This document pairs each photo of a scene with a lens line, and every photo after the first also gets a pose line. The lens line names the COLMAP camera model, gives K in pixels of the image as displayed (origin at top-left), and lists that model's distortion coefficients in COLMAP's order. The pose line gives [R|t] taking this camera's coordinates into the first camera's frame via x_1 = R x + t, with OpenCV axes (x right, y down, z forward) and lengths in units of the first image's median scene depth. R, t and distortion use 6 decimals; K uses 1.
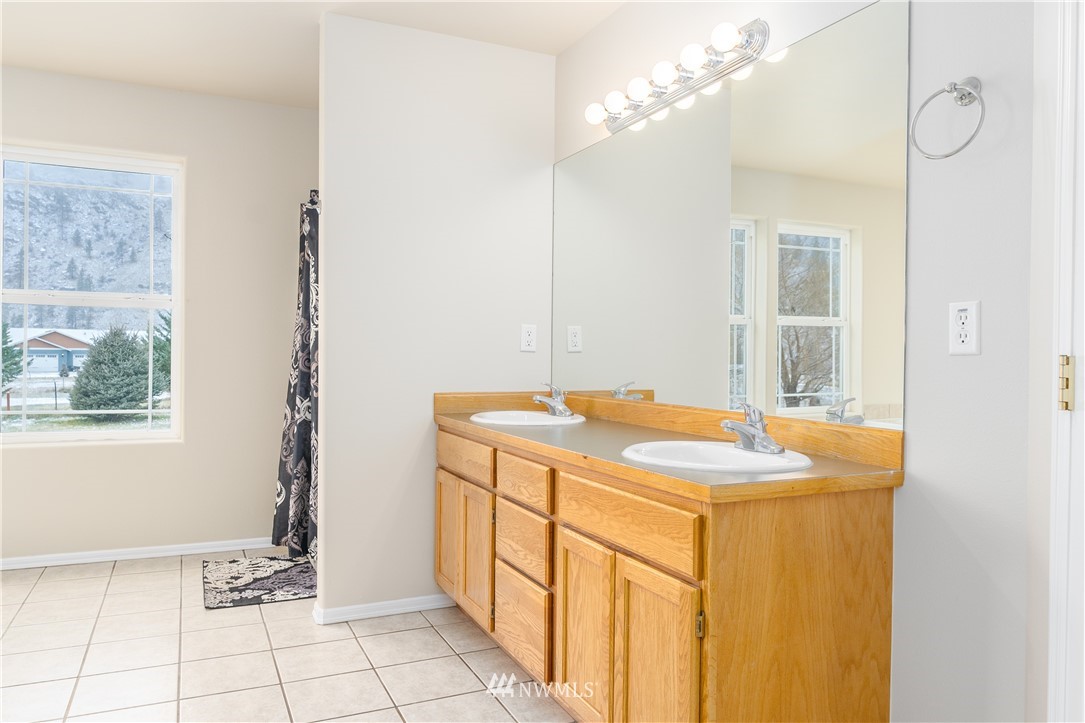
lens RADIAL K [[760.2, 0, 537.6], [0, 760.2, 361.6], [0, 0, 1]] dist [-0.000677, 0.000212]
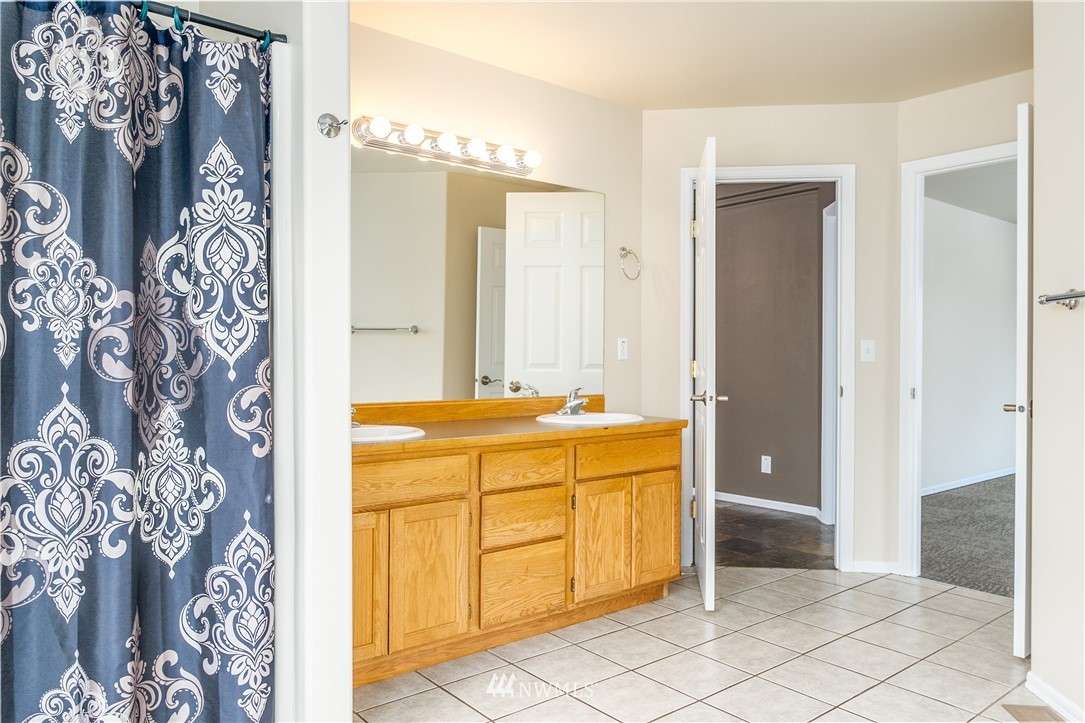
lens RADIAL K [[760.2, 0, 537.6], [0, 760.2, 361.6], [0, 0, 1]] dist [-0.000677, 0.000212]
pose [[-0.250761, -0.012955, 0.967962, -1.278646], [0.005555, 0.999875, 0.014821, -0.030779], [-0.968033, 0.009094, -0.250657, 1.383726]]
